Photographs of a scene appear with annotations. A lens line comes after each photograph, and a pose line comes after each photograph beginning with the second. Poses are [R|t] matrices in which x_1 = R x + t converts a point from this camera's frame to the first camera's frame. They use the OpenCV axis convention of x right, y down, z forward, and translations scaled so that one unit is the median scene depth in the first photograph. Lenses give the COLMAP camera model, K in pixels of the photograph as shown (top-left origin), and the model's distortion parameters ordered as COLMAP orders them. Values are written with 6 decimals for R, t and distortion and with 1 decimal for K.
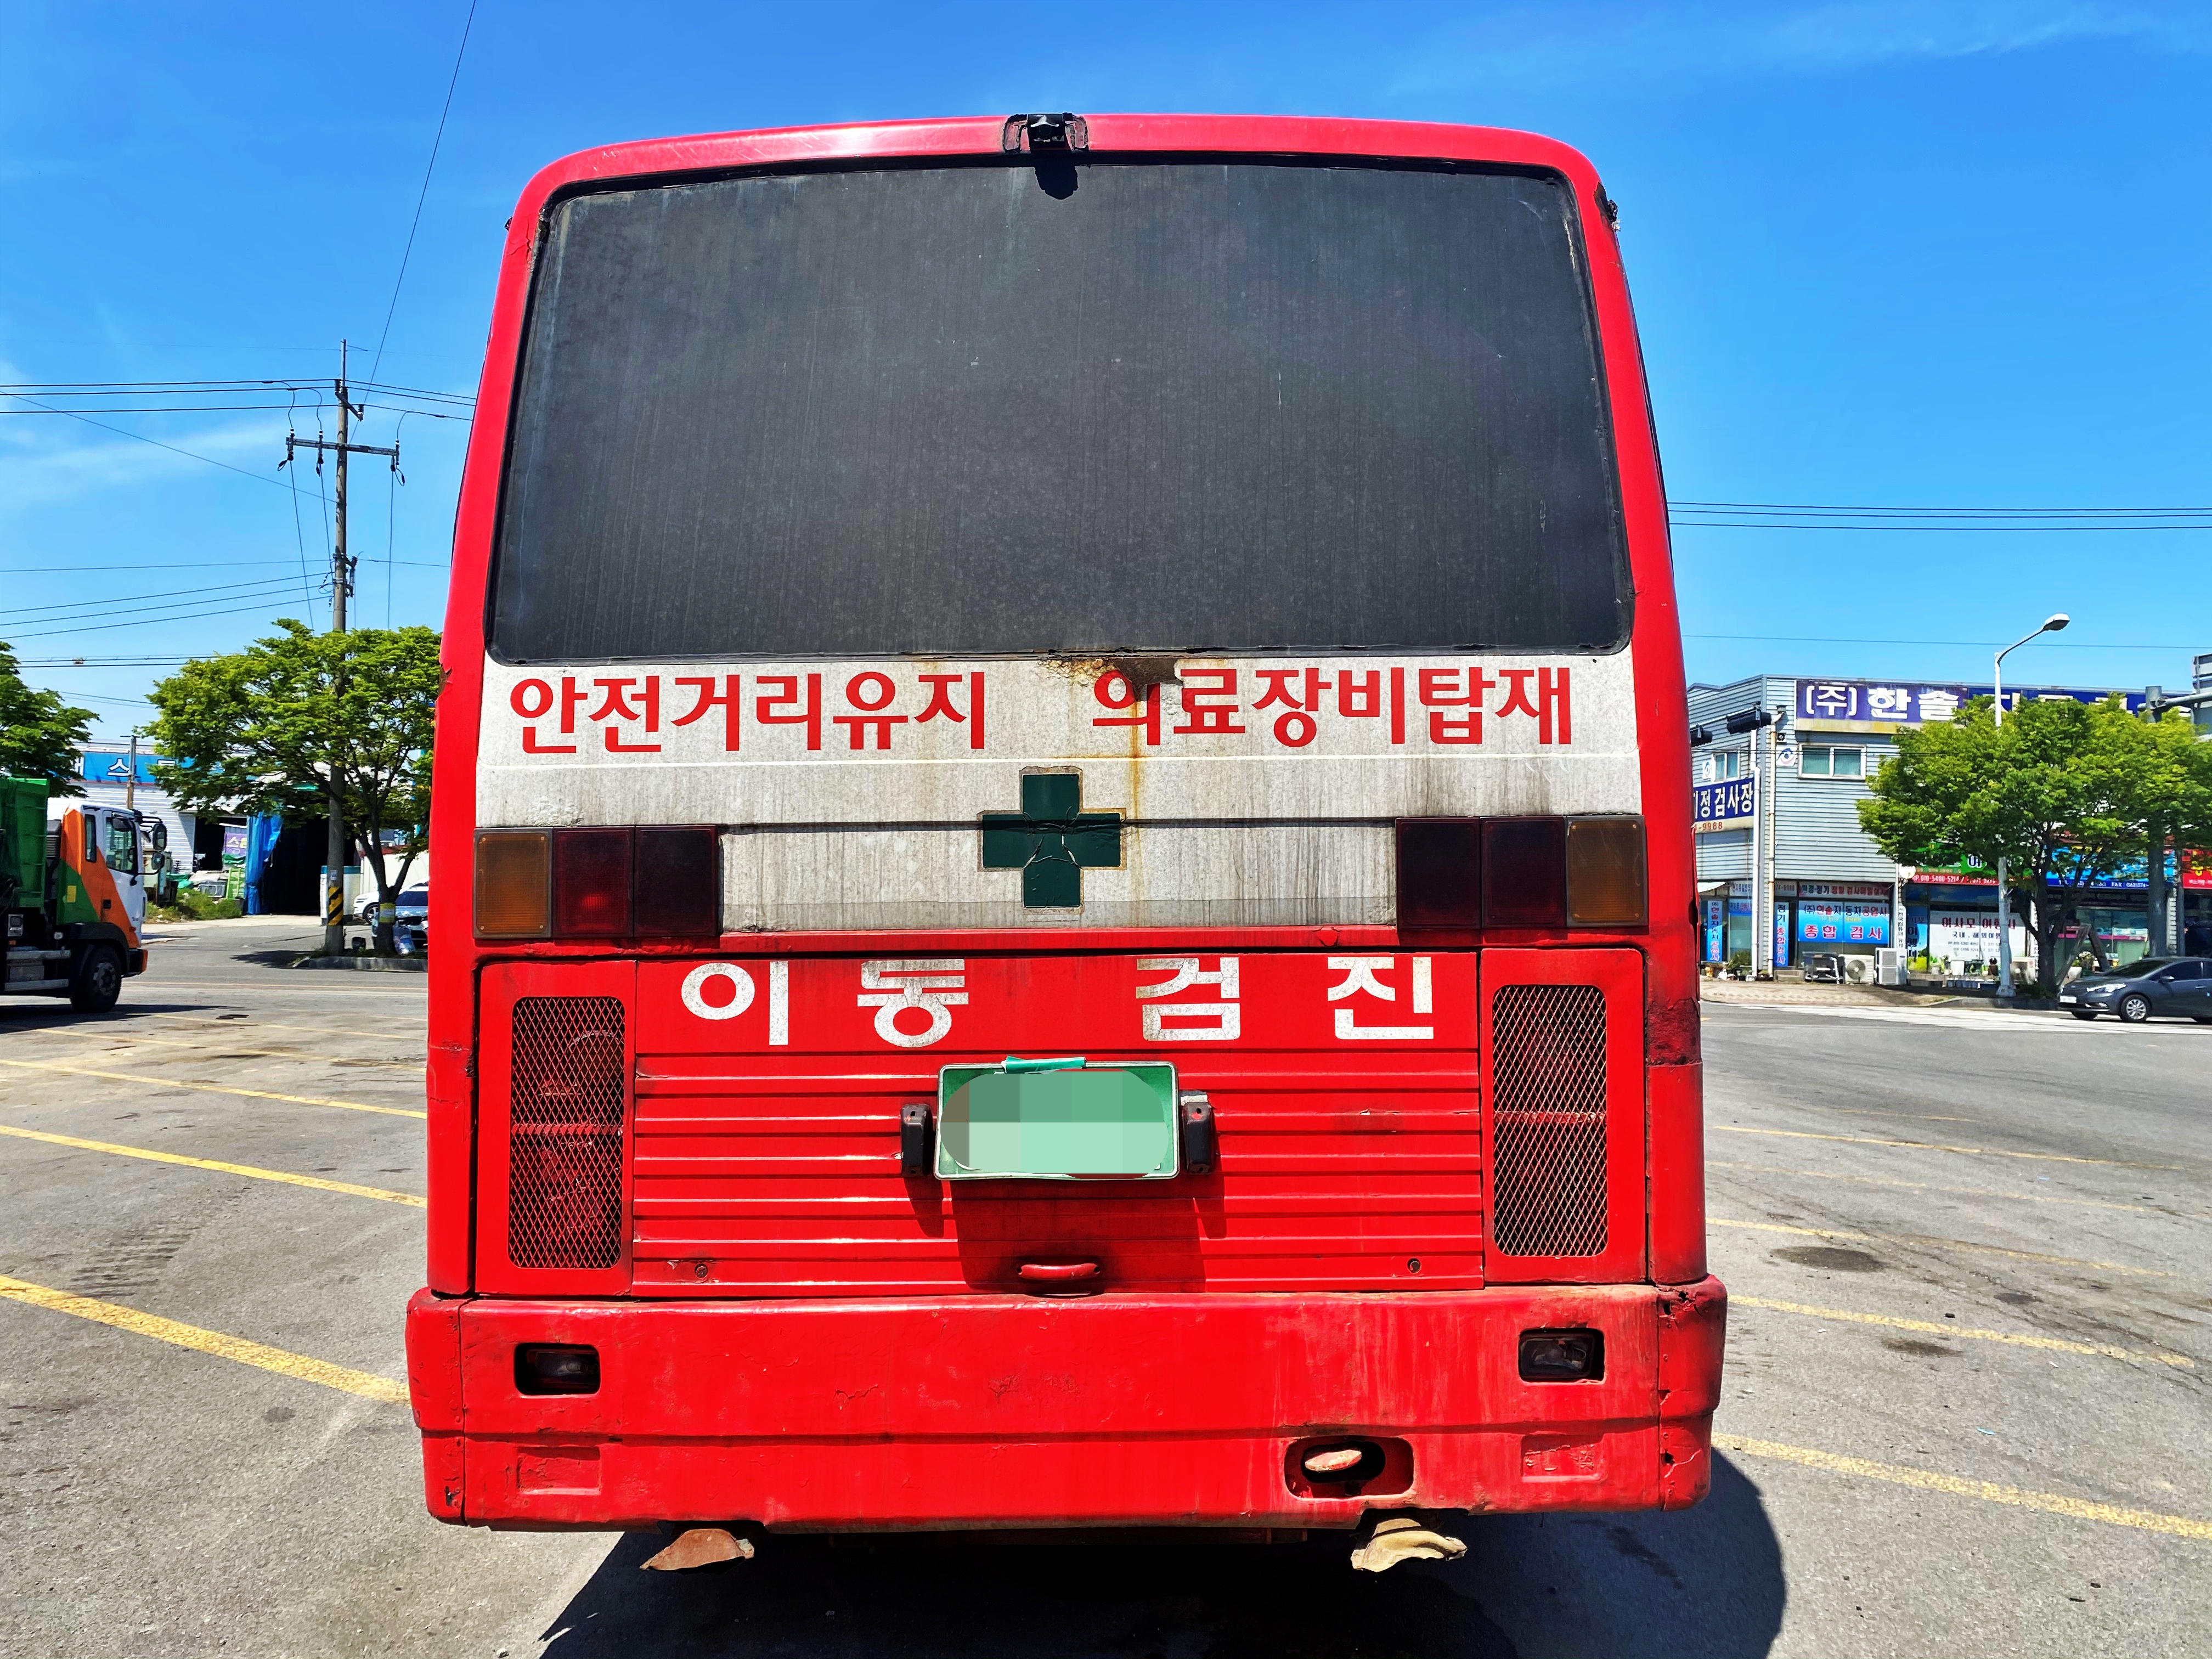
lens RADIAL K [[1634.4, 0, 993.2], [0, 1634.4, 836.5], [0, 0, 1]] dist [0.001477, -0.004413]
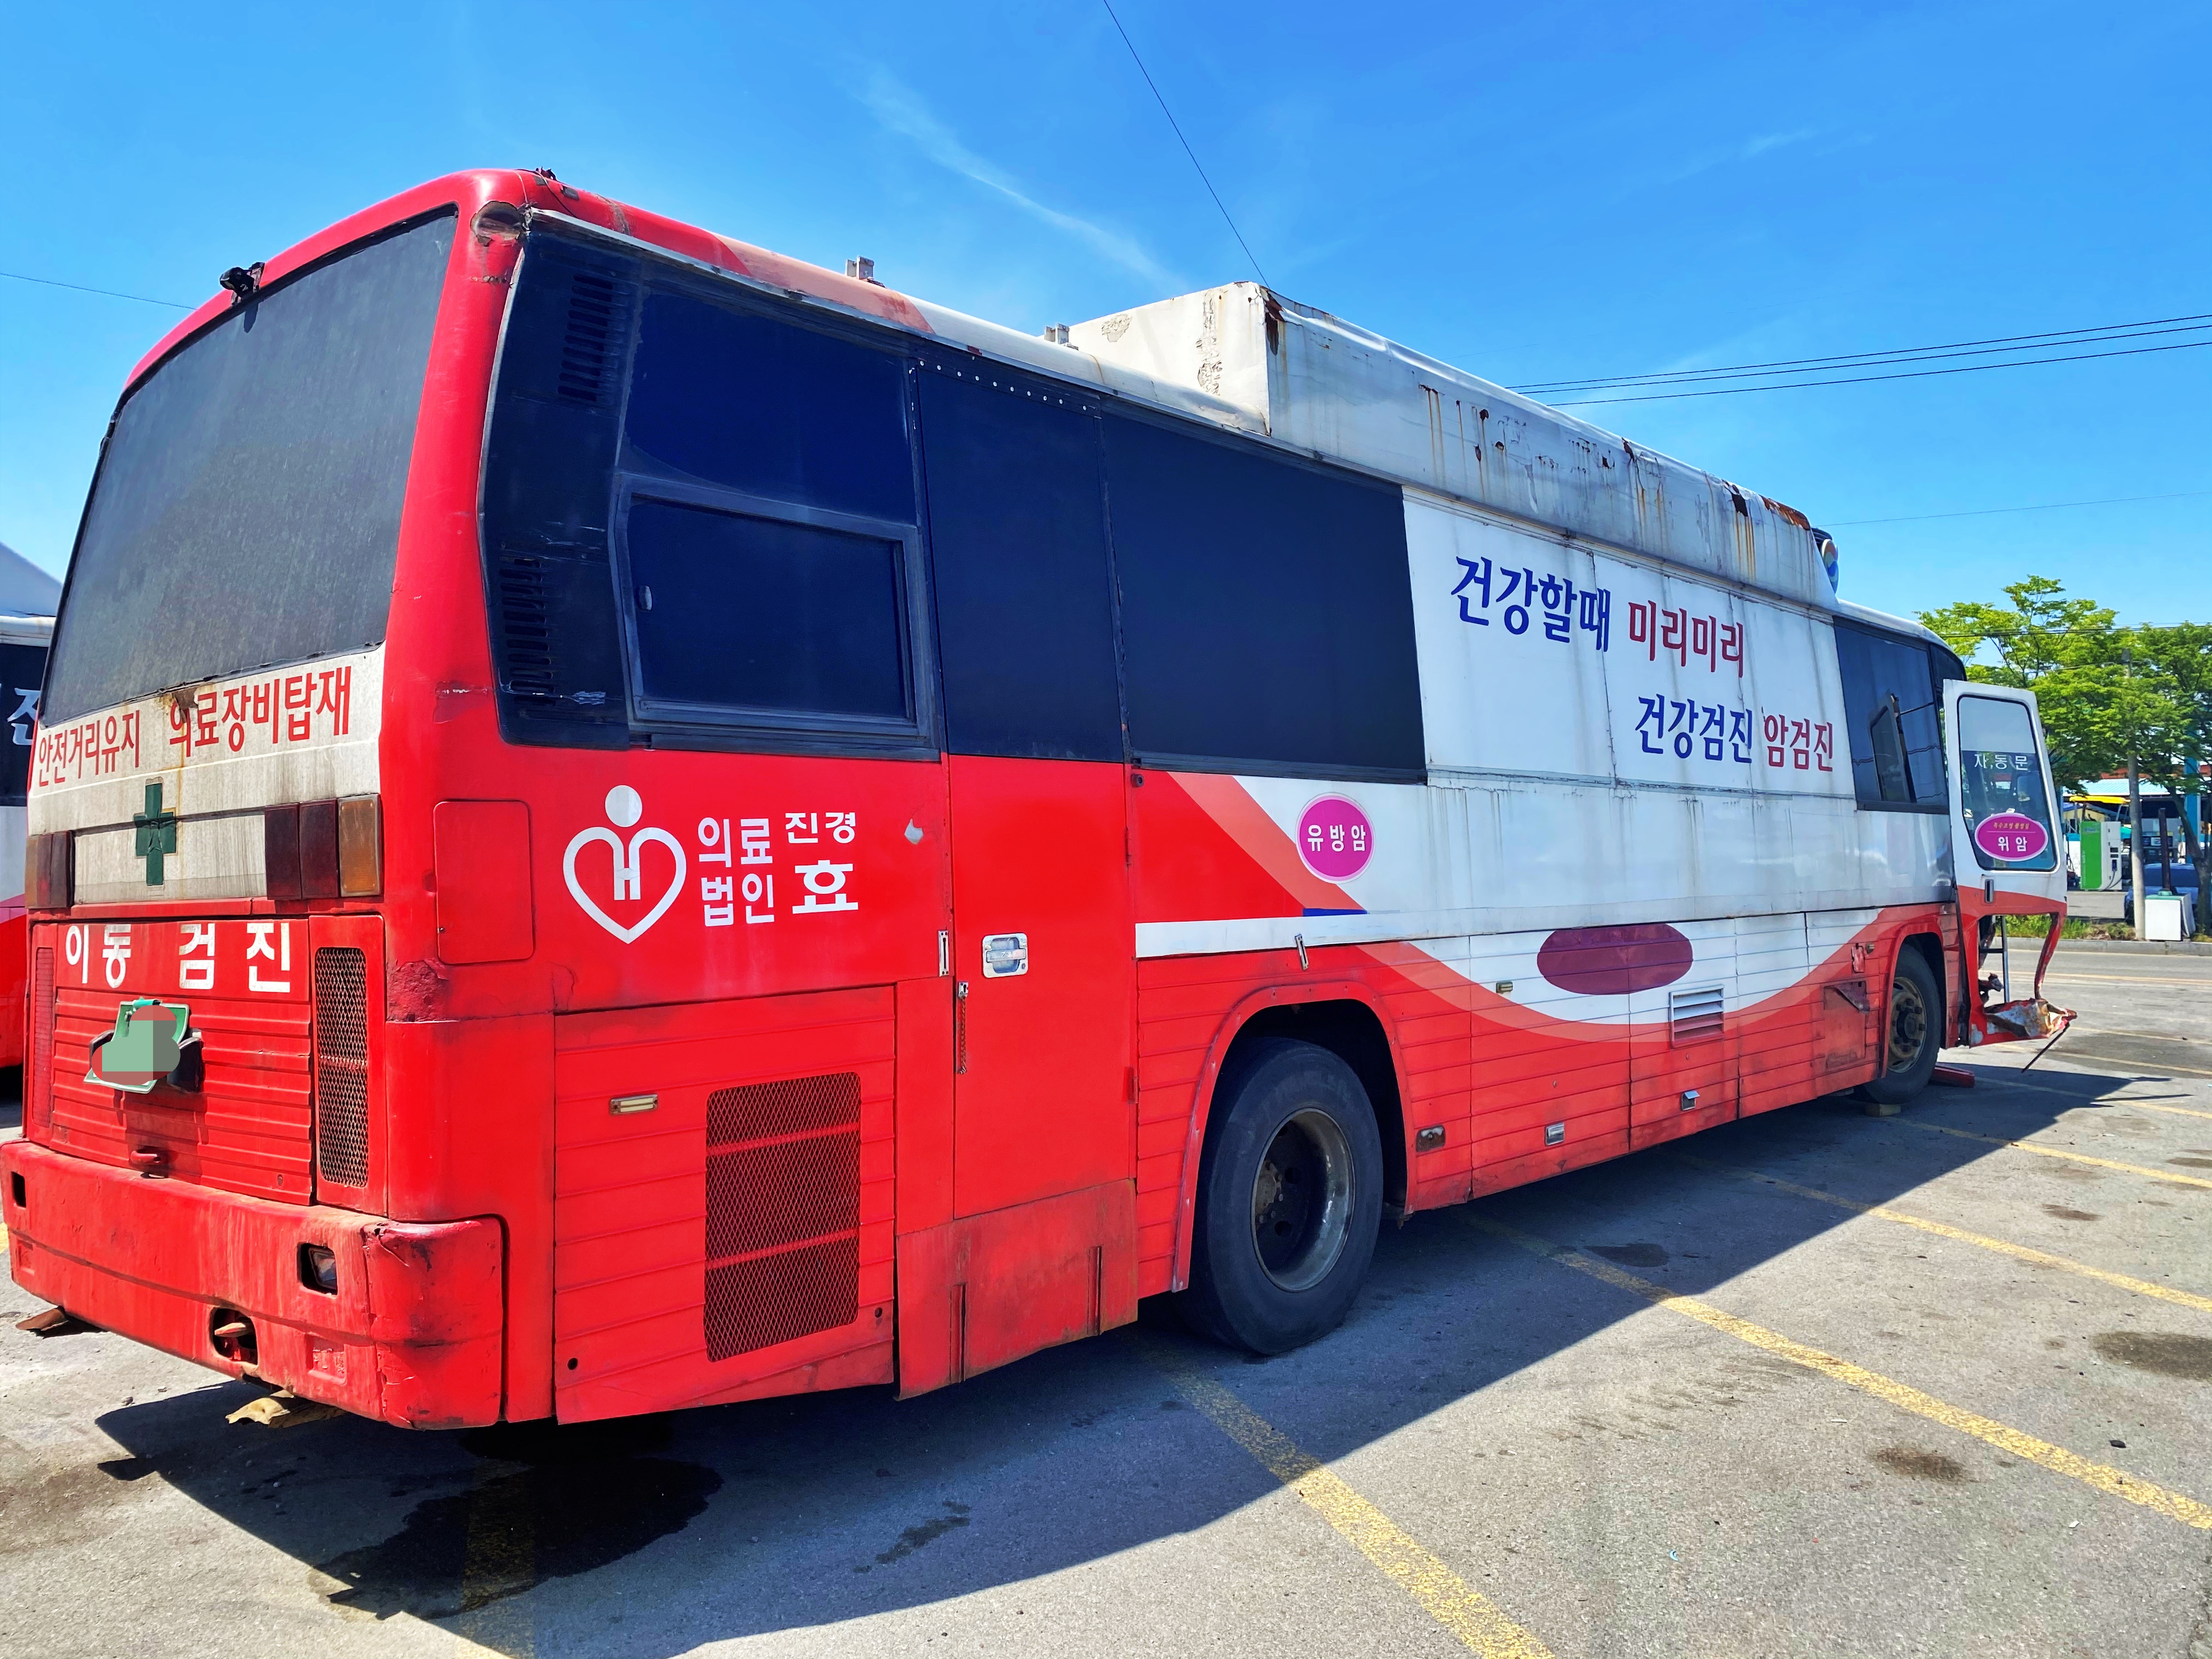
lens RADIAL K [[1695.1, 0, 1118.9], [0, 1695.1, 830.9], [0, 0, 1]] dist [0.108054, -0.152580]
pose [[0.772805, -0.032354, -0.633819, 1.507957], [0.052841, 0.998512, 0.013457, 0.021991], [0.632441, -0.043892, 0.773364, 0.415728]]
